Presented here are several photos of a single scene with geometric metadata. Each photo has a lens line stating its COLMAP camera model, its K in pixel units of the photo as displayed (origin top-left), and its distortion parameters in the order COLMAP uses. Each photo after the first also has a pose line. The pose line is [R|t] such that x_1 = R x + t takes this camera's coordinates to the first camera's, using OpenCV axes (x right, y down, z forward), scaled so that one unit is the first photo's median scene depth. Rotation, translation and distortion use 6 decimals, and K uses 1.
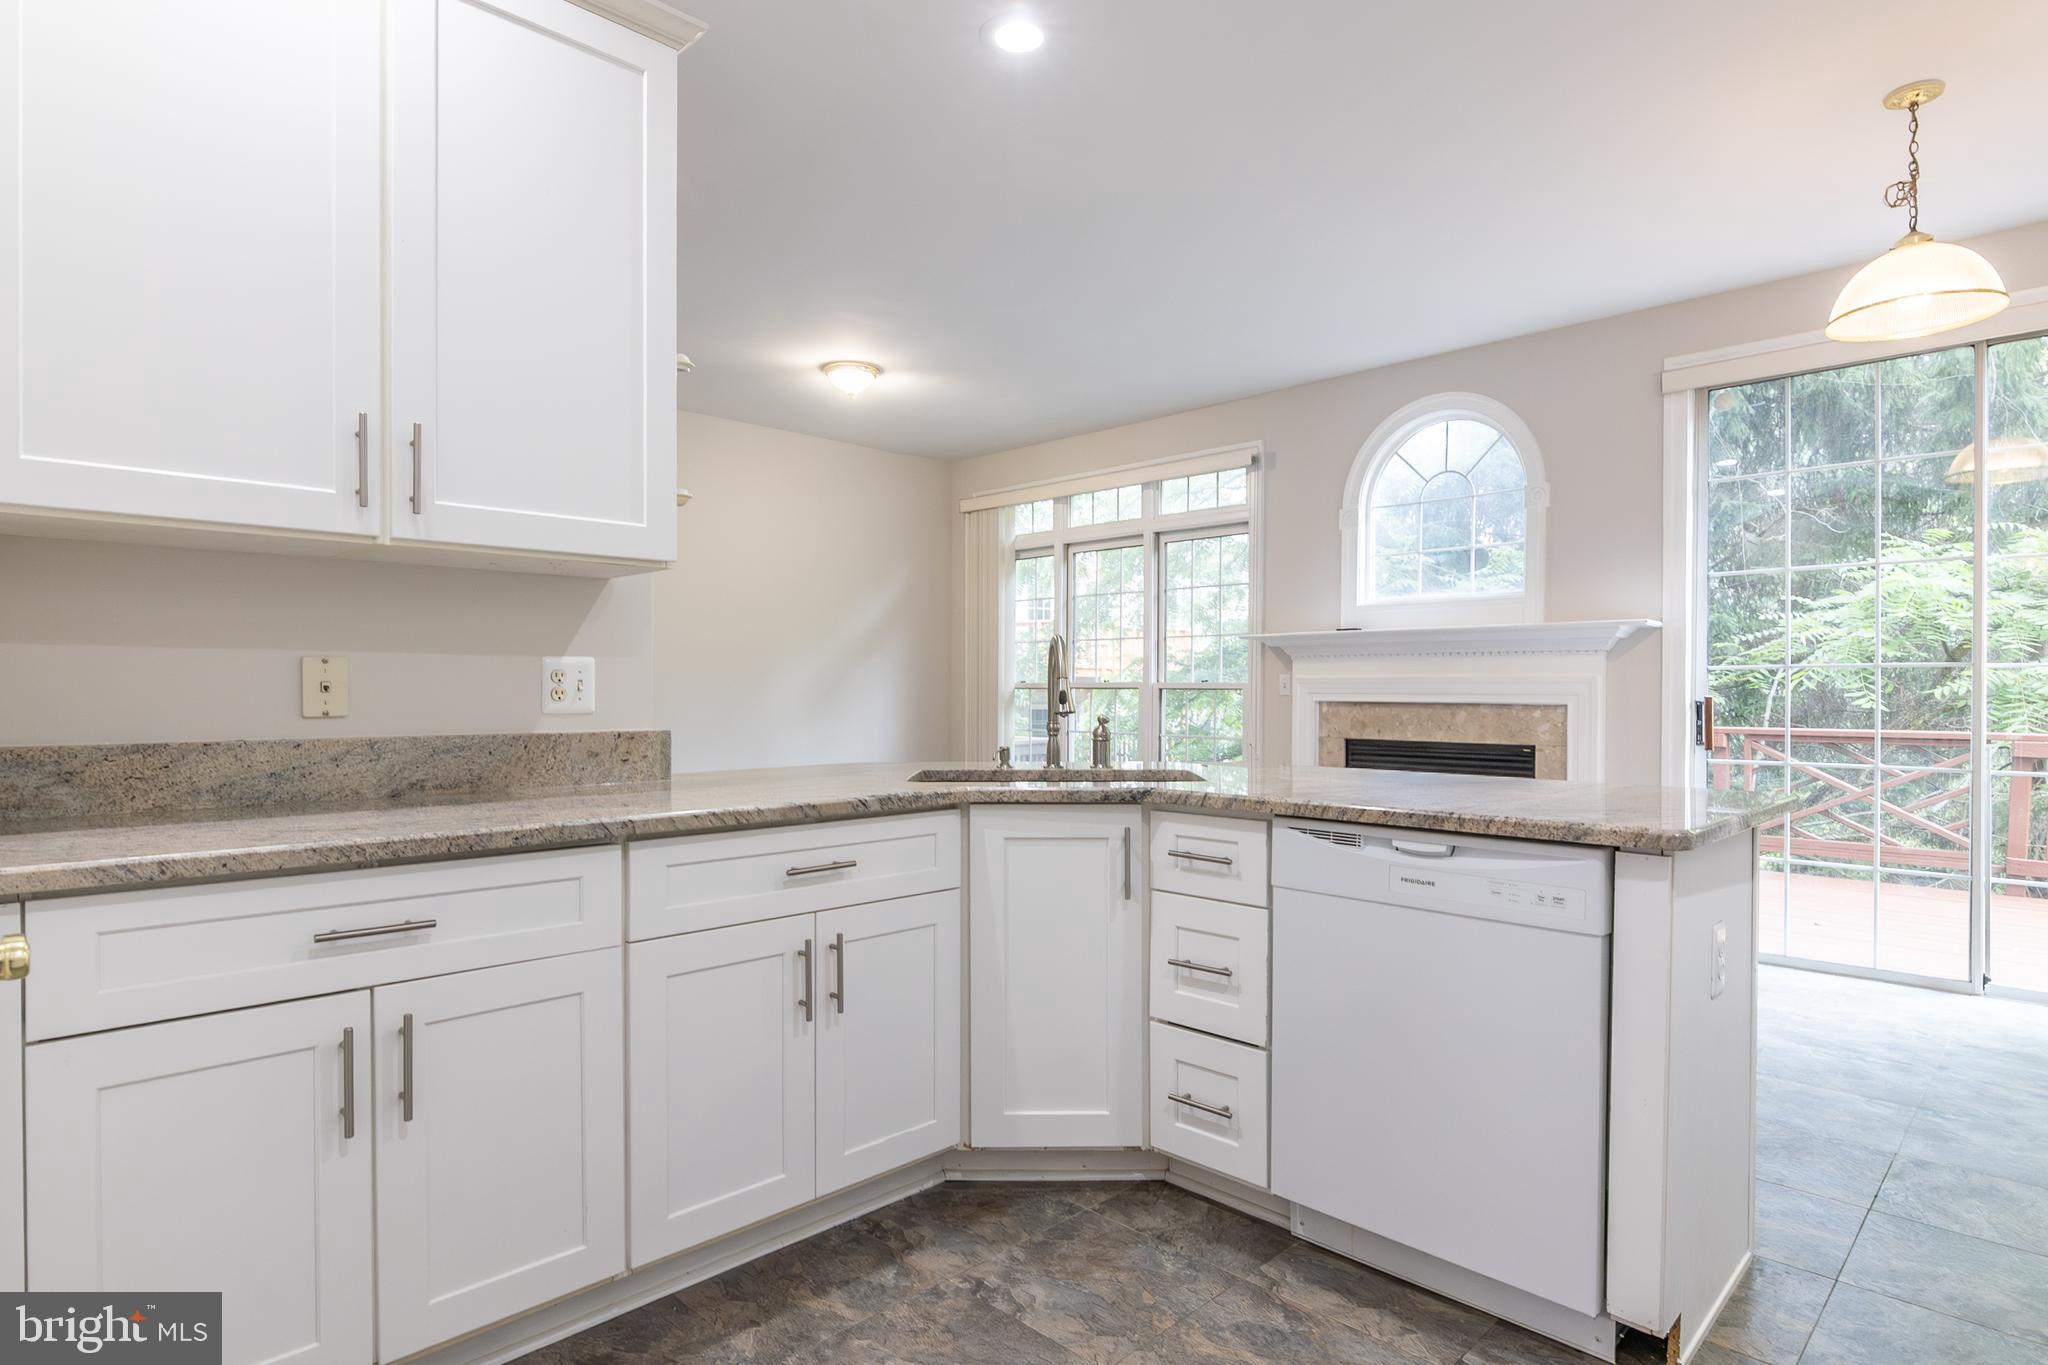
lens RADIAL K [[1085.5, 0, 1036.3], [0, 1085.5, 701.0], [0, 0, 1]] dist [0.016281, -0.013493]
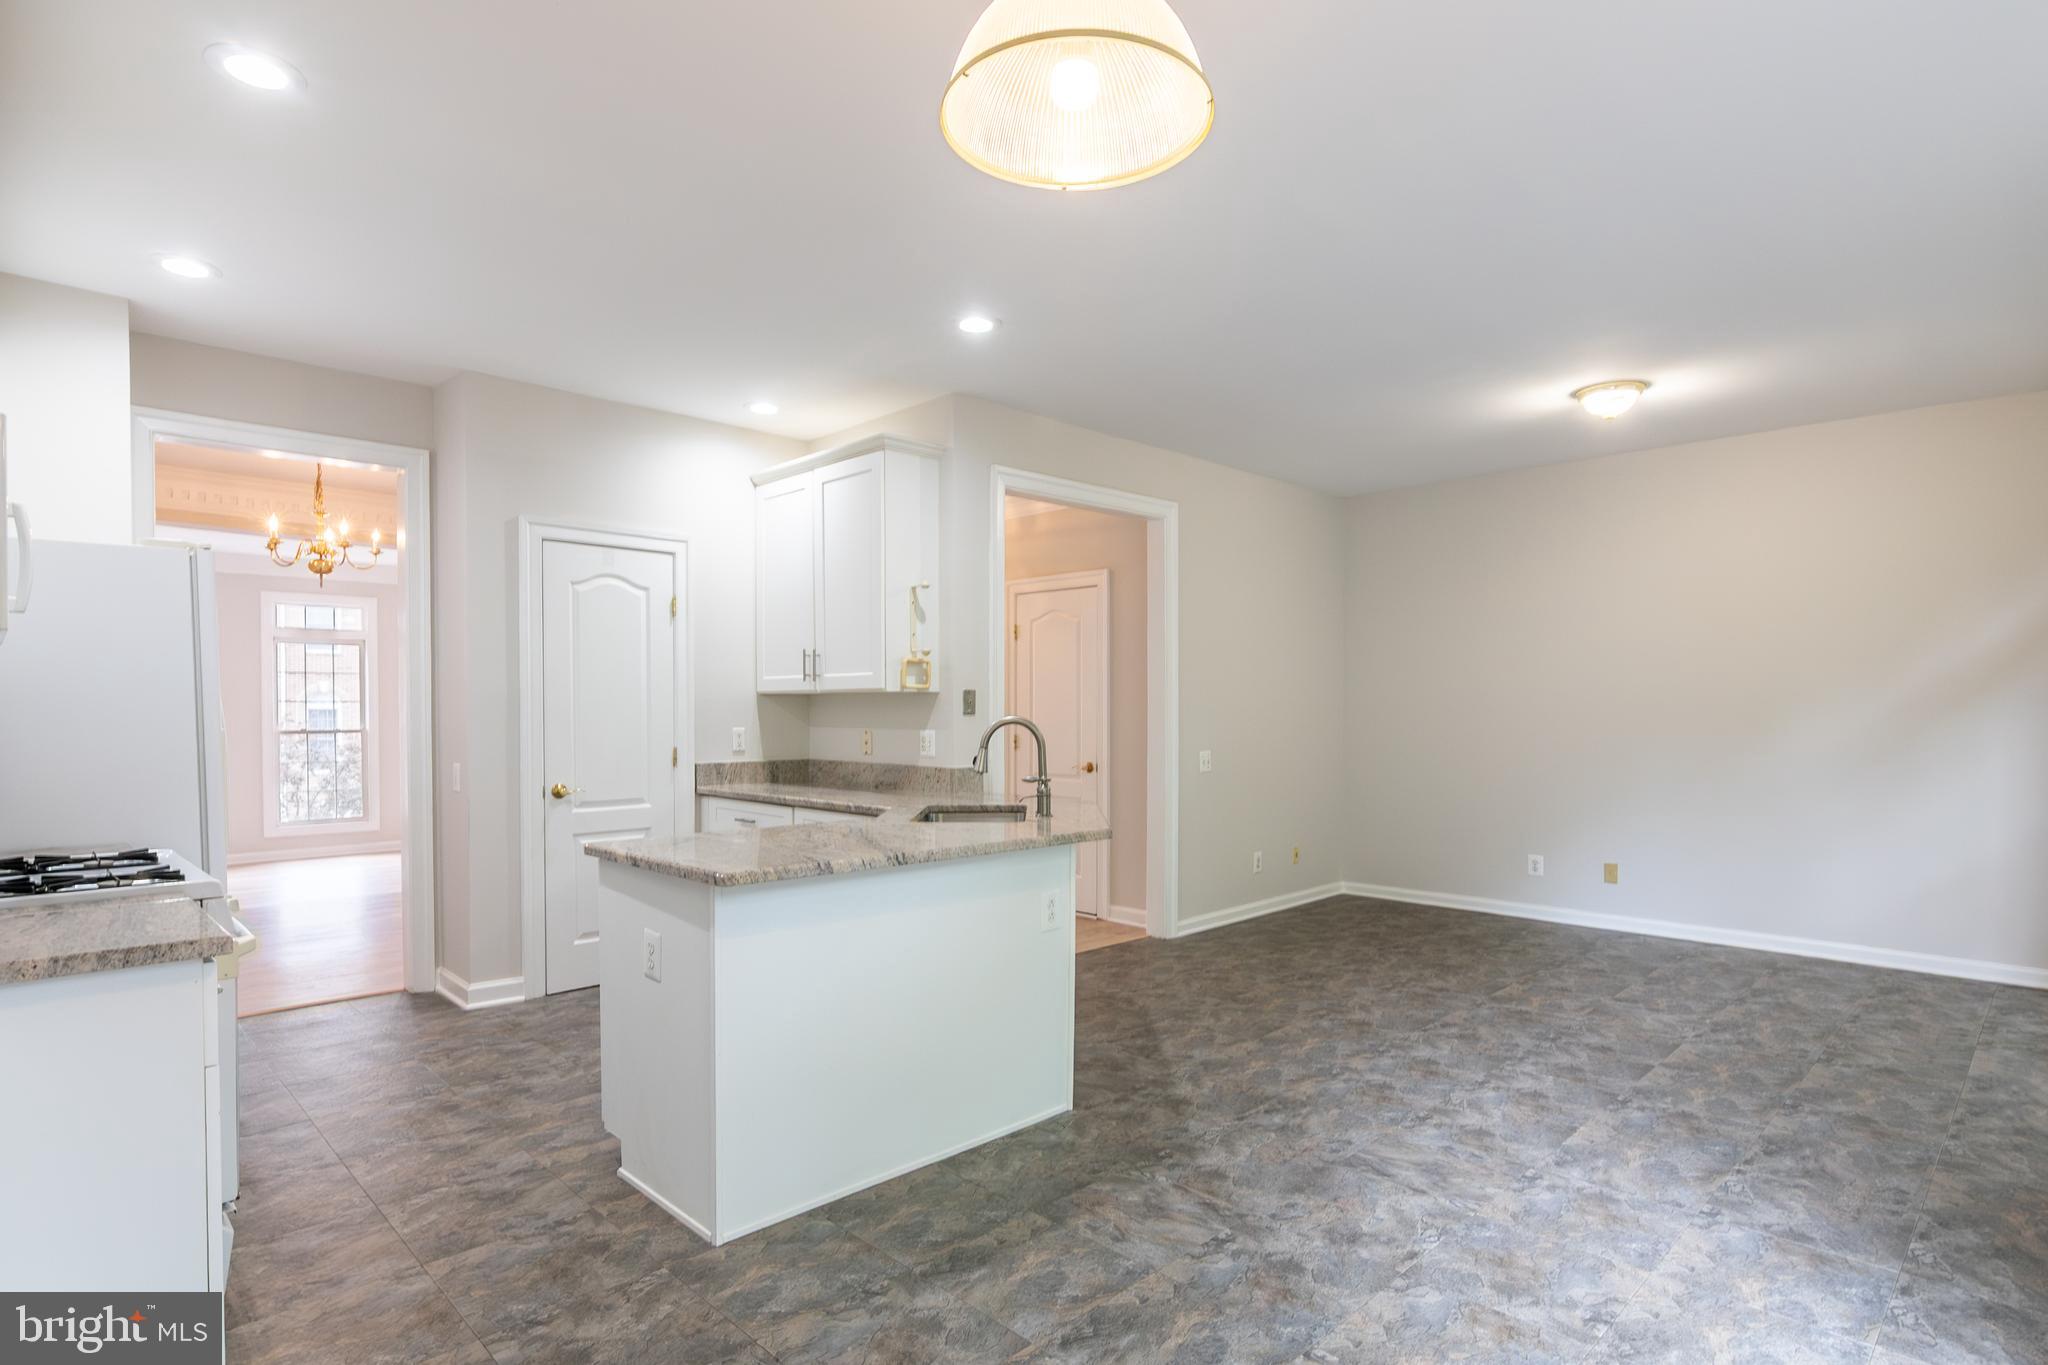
lens RADIAL K [[1052.6, 0, 1016.7], [0, 1052.6, 726.4], [0, 0, 1]] dist [0.000120, 0.001189]
pose [[-0.016502, 0.014512, -0.999759, 0.879602], [-0.011461, 0.999826, 0.014702, -0.043702], [0.999798, 0.011701, -0.016332, 0.651686]]
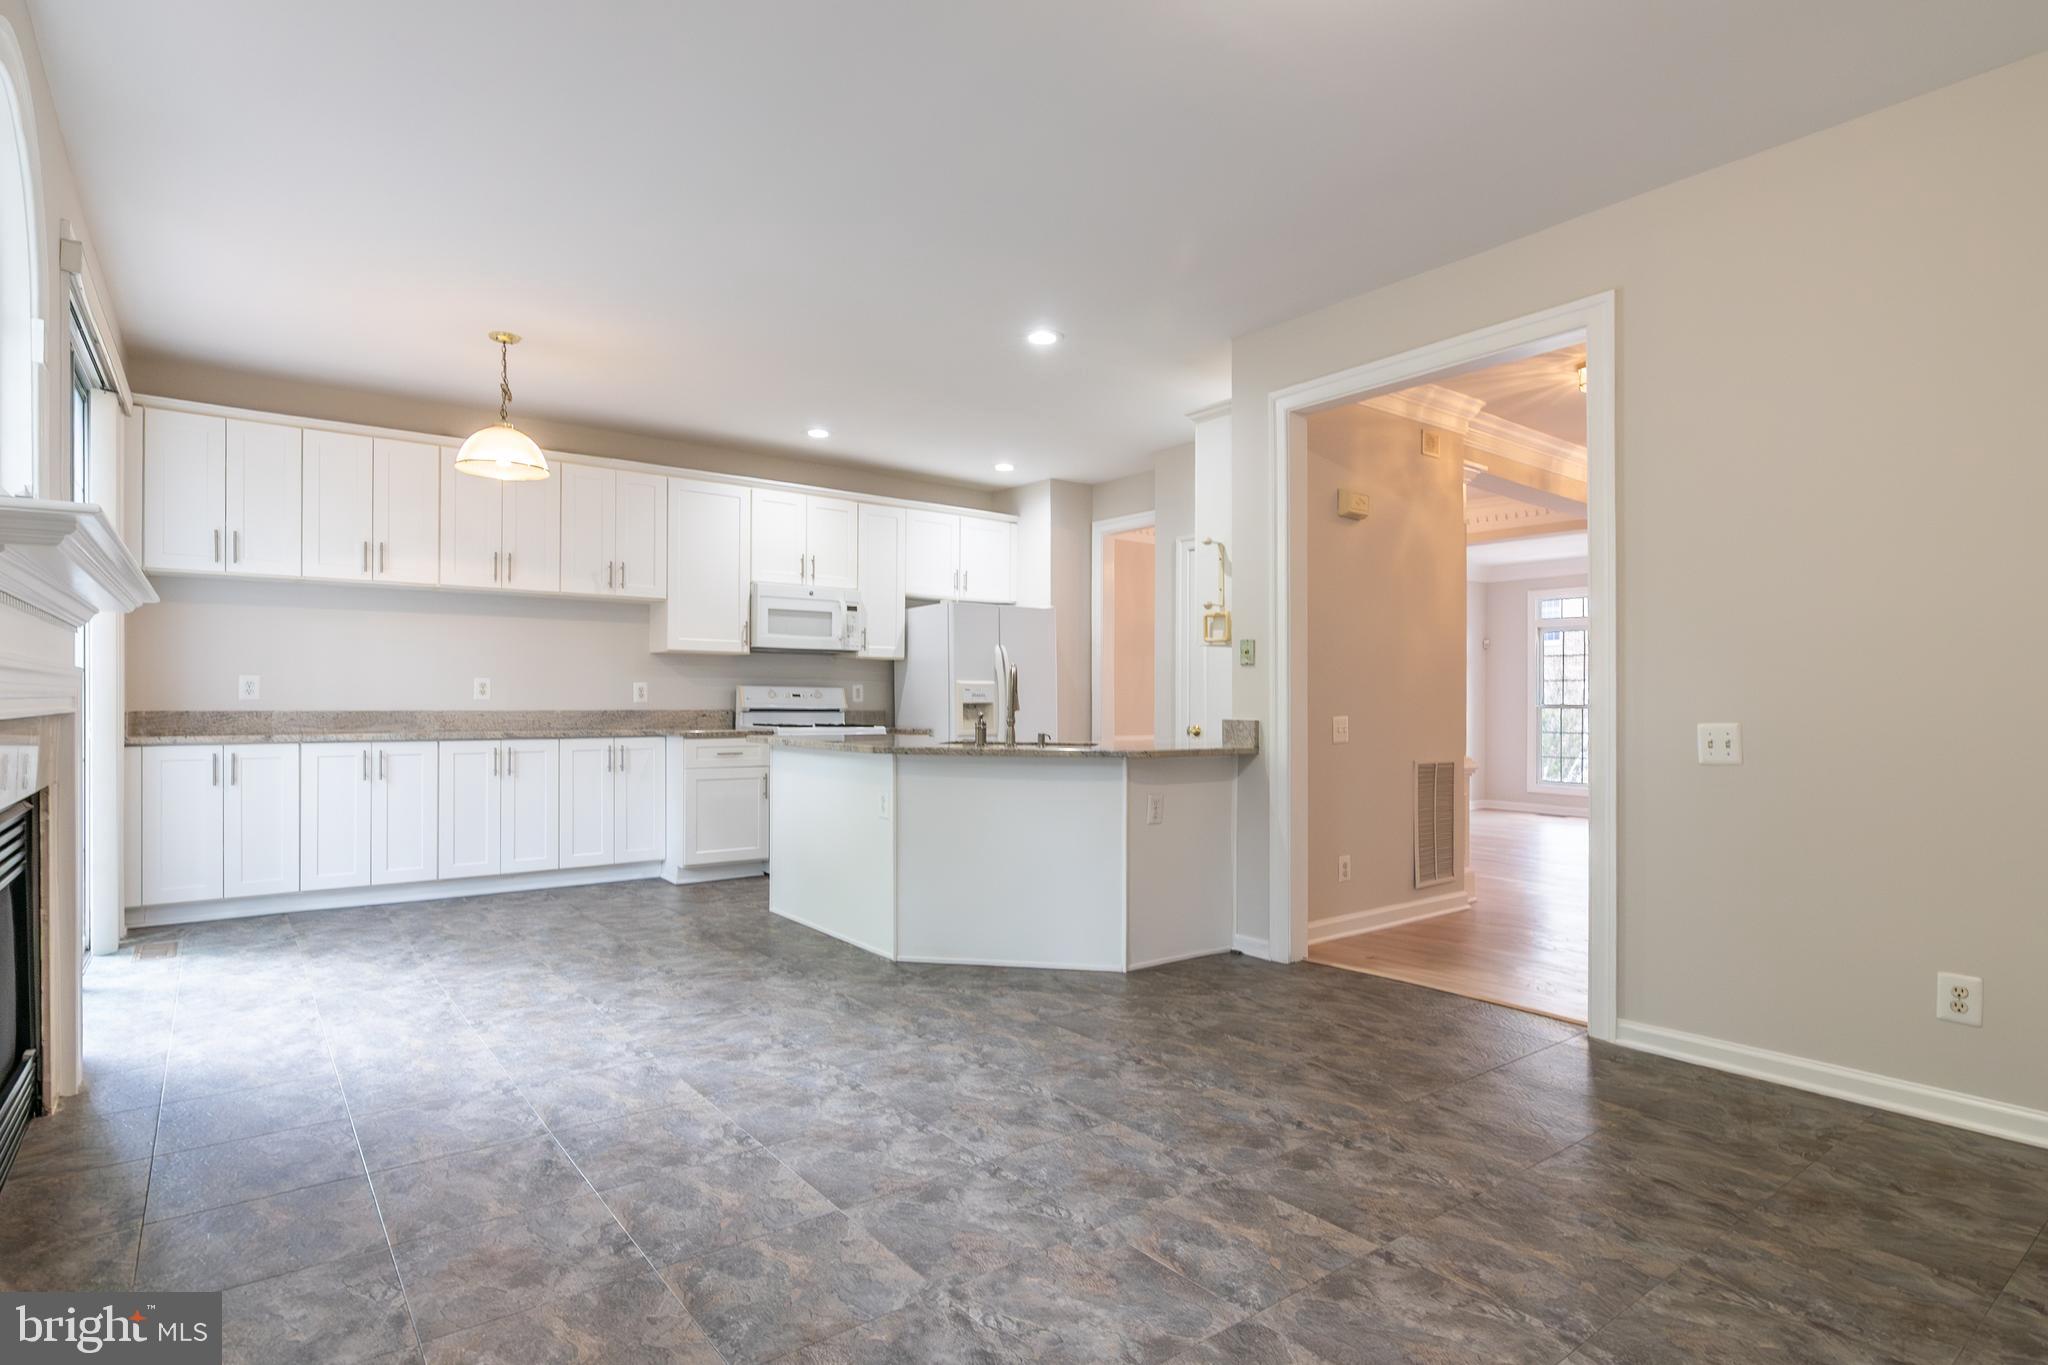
lens RADIAL K [[1044.3, 0, 1022.0], [0, 1044.3, 700.3], [0, 0, 1]] dist [-0.004624, -0.000932]
pose [[-0.990751, -0.007427, 0.135492, -0.133269], [-0.005914, 0.999916, 0.011564, -0.014543], [-0.135567, 0.010656, -0.990711, 1.645453]]
